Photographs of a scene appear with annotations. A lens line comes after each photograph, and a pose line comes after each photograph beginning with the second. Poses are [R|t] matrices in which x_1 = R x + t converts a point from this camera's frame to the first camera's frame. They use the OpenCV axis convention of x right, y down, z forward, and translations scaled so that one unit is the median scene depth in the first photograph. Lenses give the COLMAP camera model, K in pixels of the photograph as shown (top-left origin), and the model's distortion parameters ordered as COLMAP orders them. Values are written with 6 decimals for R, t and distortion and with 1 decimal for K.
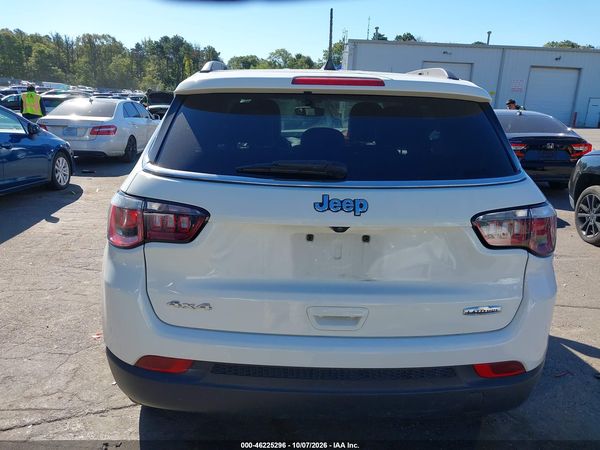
lens RADIAL K [[477.6, 0, 300.0], [0, 477.6, 225.0], [0, 0, 1]] dist [0.000904, -0.000136]
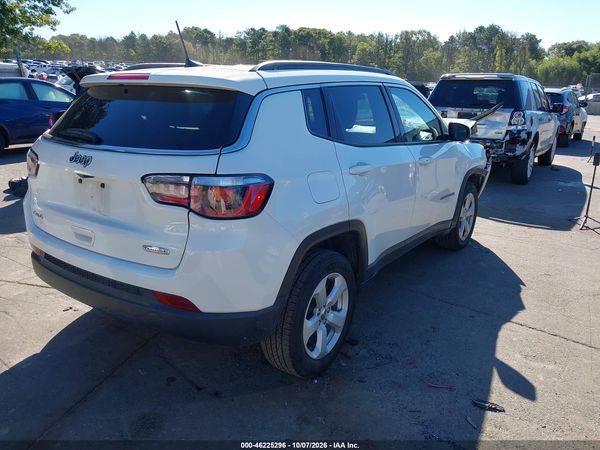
lens RADIAL K [[472.2, 0, 300.0], [0, 472.2, 225.0], [0, 0, 1]] dist [0.011766, 0.002367]
pose [[0.826365, 0.148132, -0.543302, 0.479235], [-0.138738, 0.988598, 0.058522, -0.006722], [0.545777, 0.027016, 0.837495, 0.042023]]
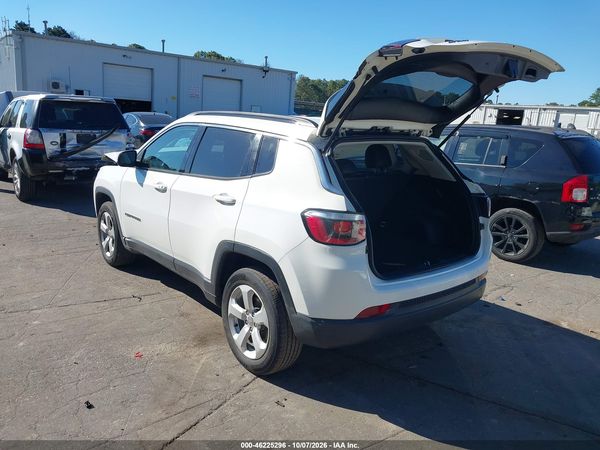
lens RADIAL K [[477.6, 0, 300.0], [0, 477.6, 225.0], [0, 0, 1]] dist [0.000904, -0.000136]
pose [[0.785399, -0.122985, 0.606649, -0.594383], [0.123808, 0.991471, 0.040710, -0.044722], [-0.606482, 0.043134, 0.793927, -0.043691]]
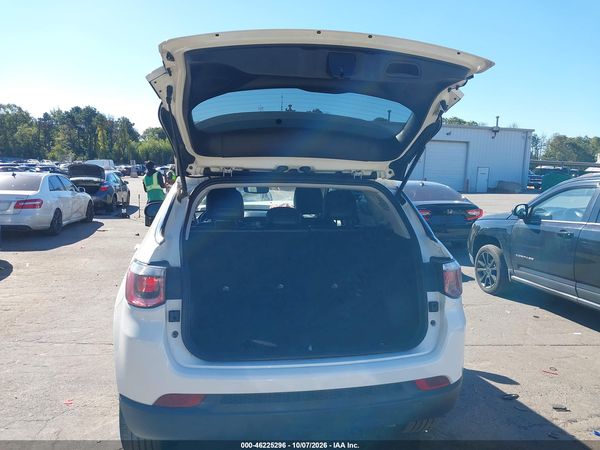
lens RADIAL K [[472.2, 0, 300.0], [0, 472.2, 225.0], [0, 0, 1]] dist [0.011766, 0.002367]
pose [[0.985067, -0.024284, 0.170453, -0.058816], [0.047501, 0.989912, -0.133482, 0.005911], [-0.165492, 0.139585, 0.976283, -0.107355]]
